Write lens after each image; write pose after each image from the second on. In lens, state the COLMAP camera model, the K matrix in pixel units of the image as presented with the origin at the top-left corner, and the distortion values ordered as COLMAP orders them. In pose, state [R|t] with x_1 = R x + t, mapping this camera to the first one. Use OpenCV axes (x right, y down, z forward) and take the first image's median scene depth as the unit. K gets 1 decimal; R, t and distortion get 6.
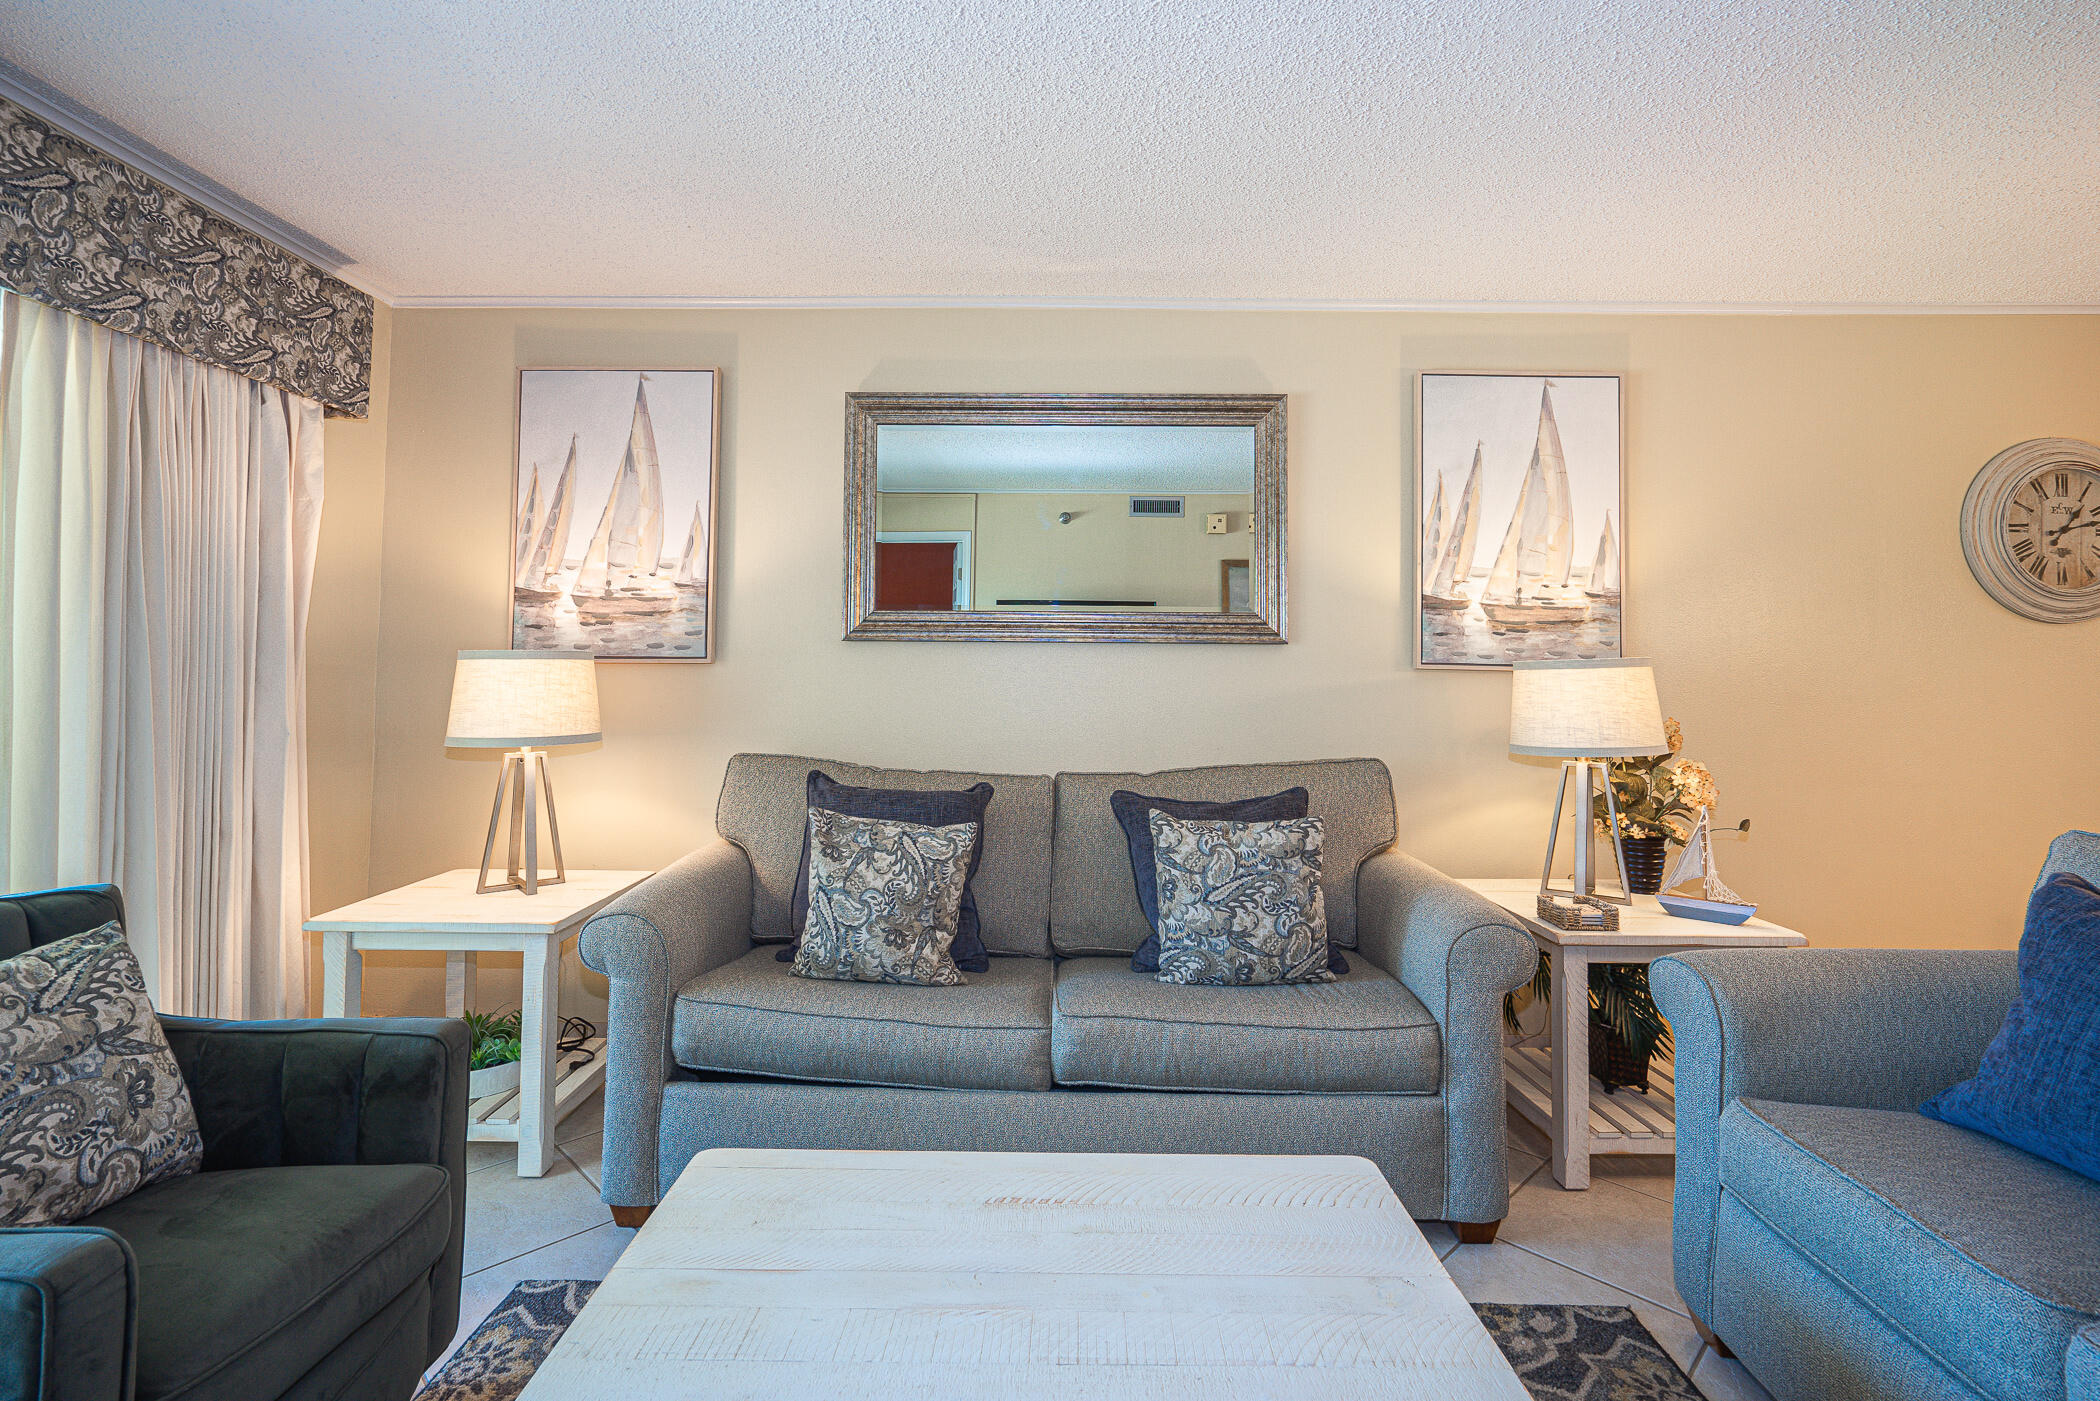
lens RADIAL K [[973.3, 0, 1032.9], [0, 973.3, 625.5], [0, 0, 1]] dist [-0.007506, 0.003826]
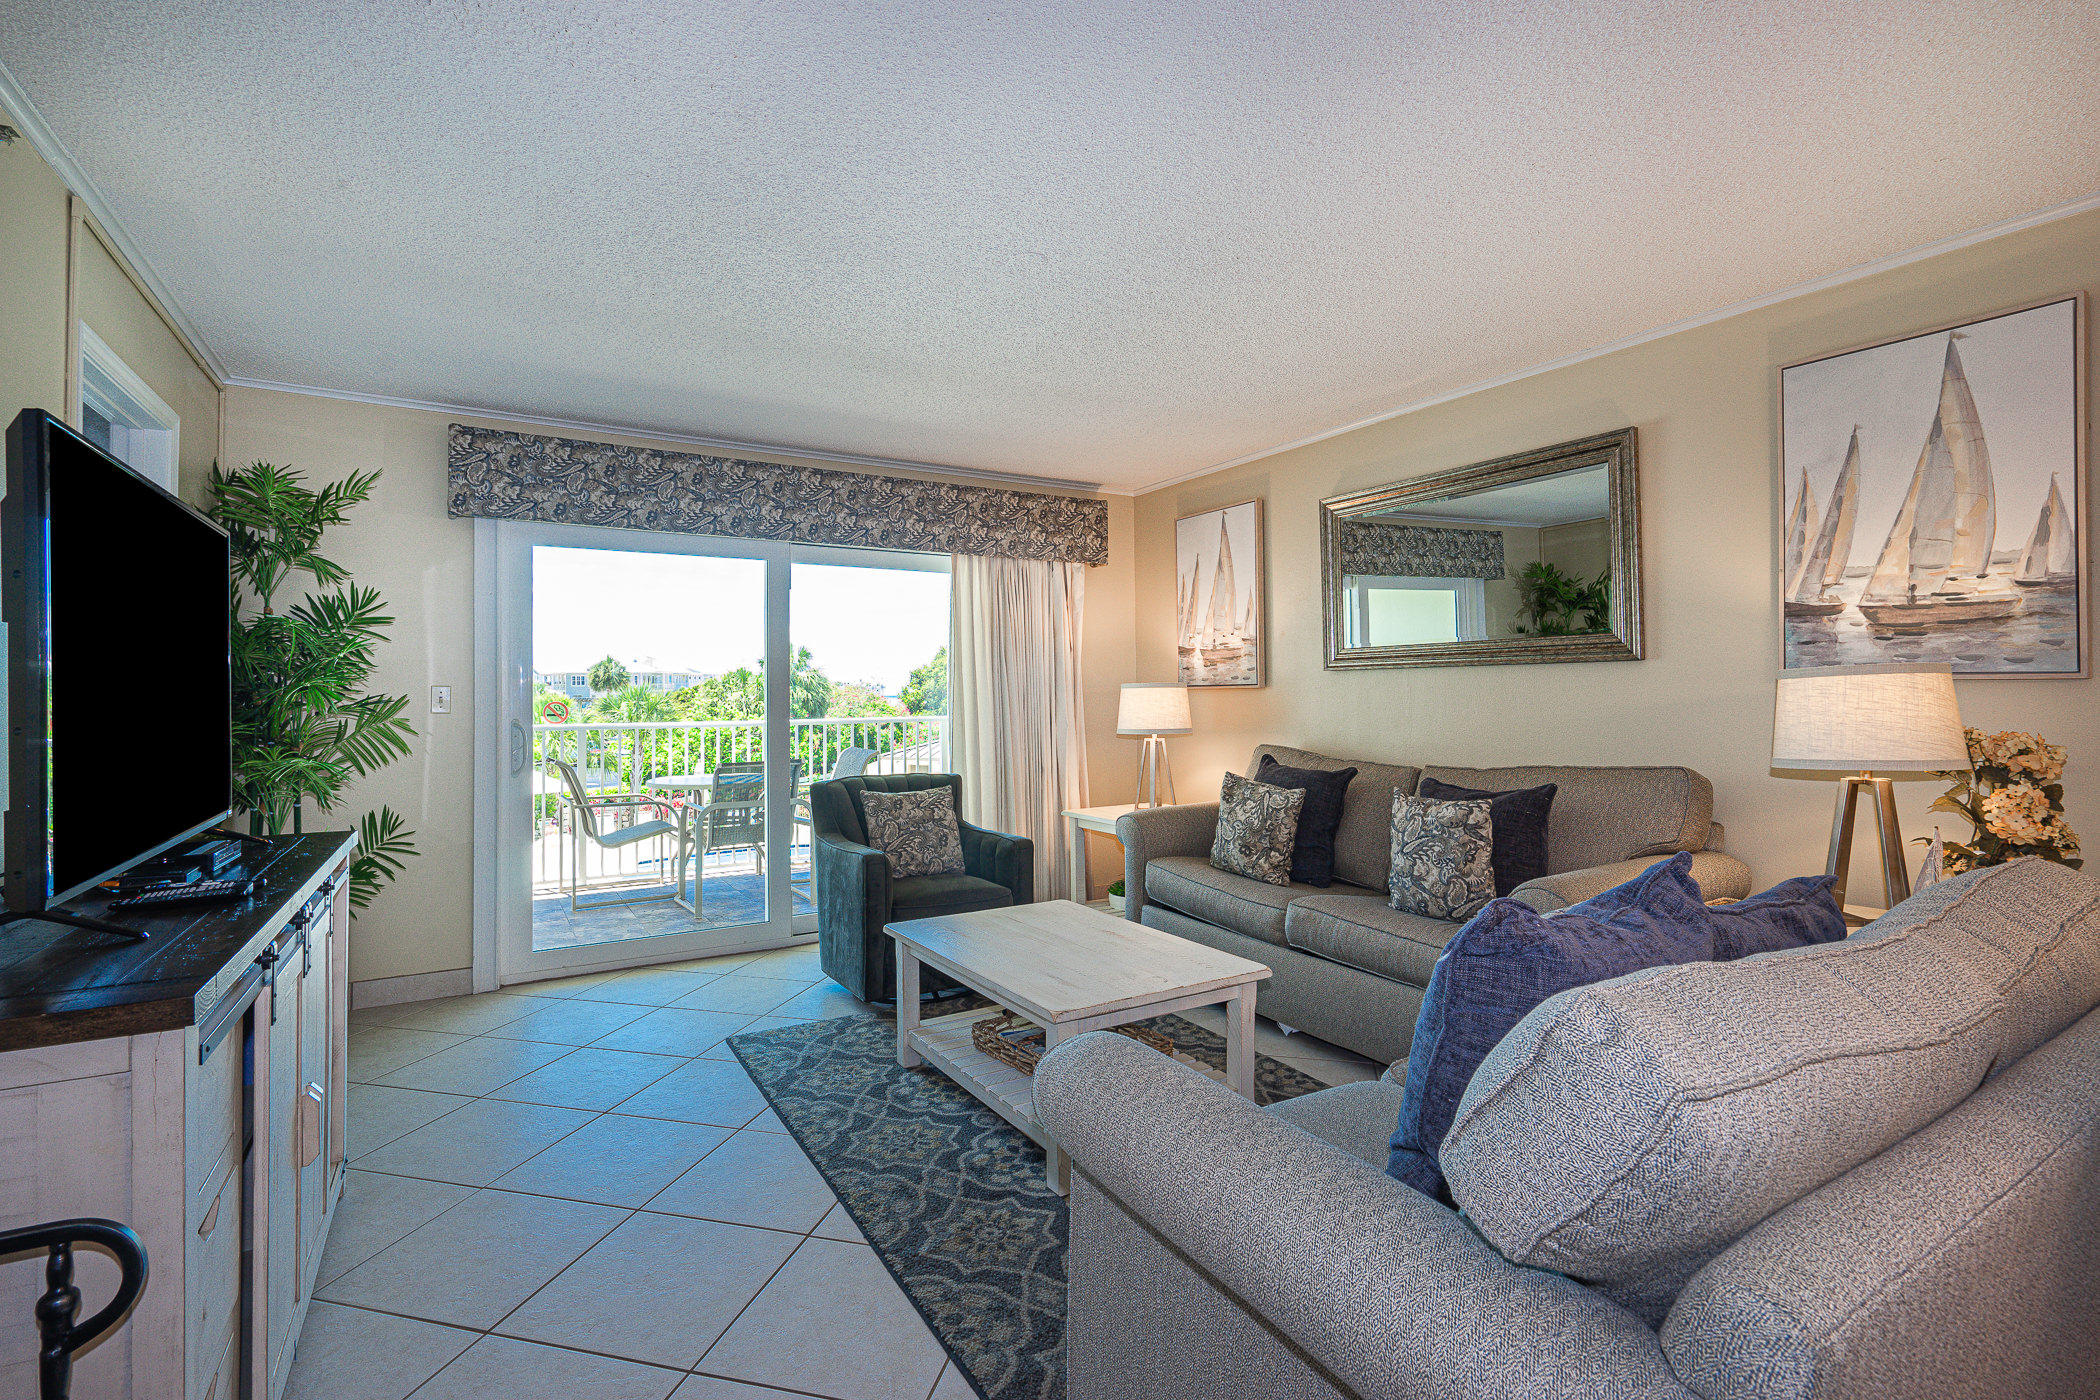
lens RADIAL K [[973.3, 0, 1037.3], [0, 973.3, 677.3], [0, 0, 1]] dist [-0.007506, 0.003826]
pose [[0.521362, -0.028199, -0.852870, 0.831013], [0.052267, 0.998633, -0.001067, 0.004341], [0.851734, -0.044020, 0.522123, -0.127379]]
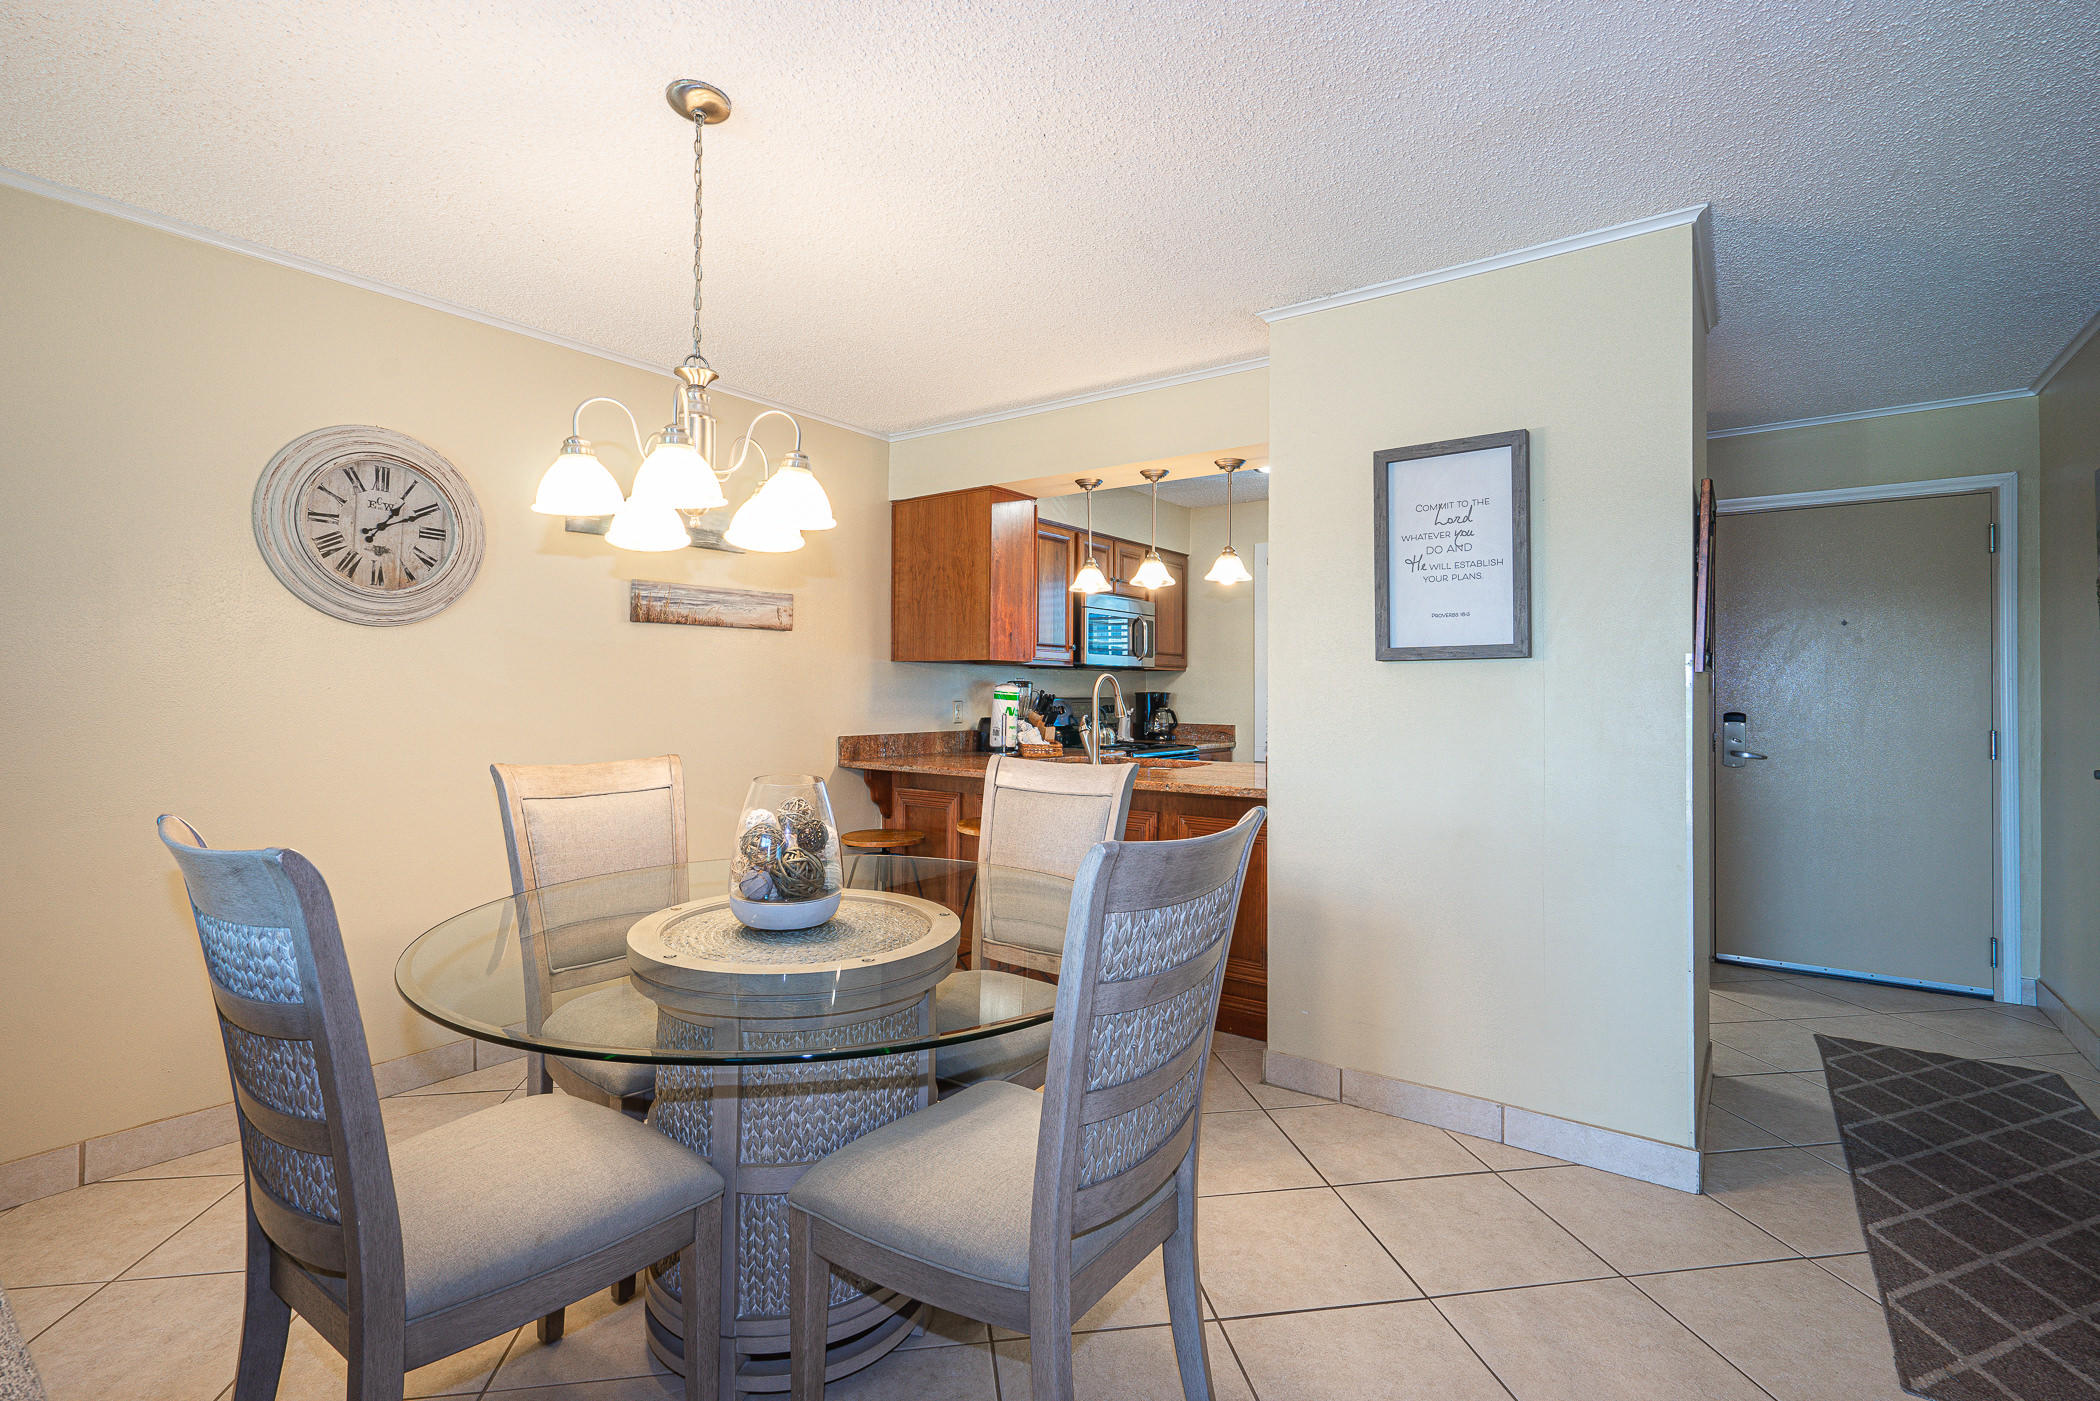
lens RADIAL K [[973.3, 0, 1052.8], [0, 973.3, 678.1], [0, 0, 1]] dist [-0.007506, 0.003826]
pose [[0.577853, 0.006212, 0.816117, 0.669309], [-0.037756, 0.999104, 0.019129, 0.006144], [-0.815267, -0.041867, 0.577570, -0.089294]]
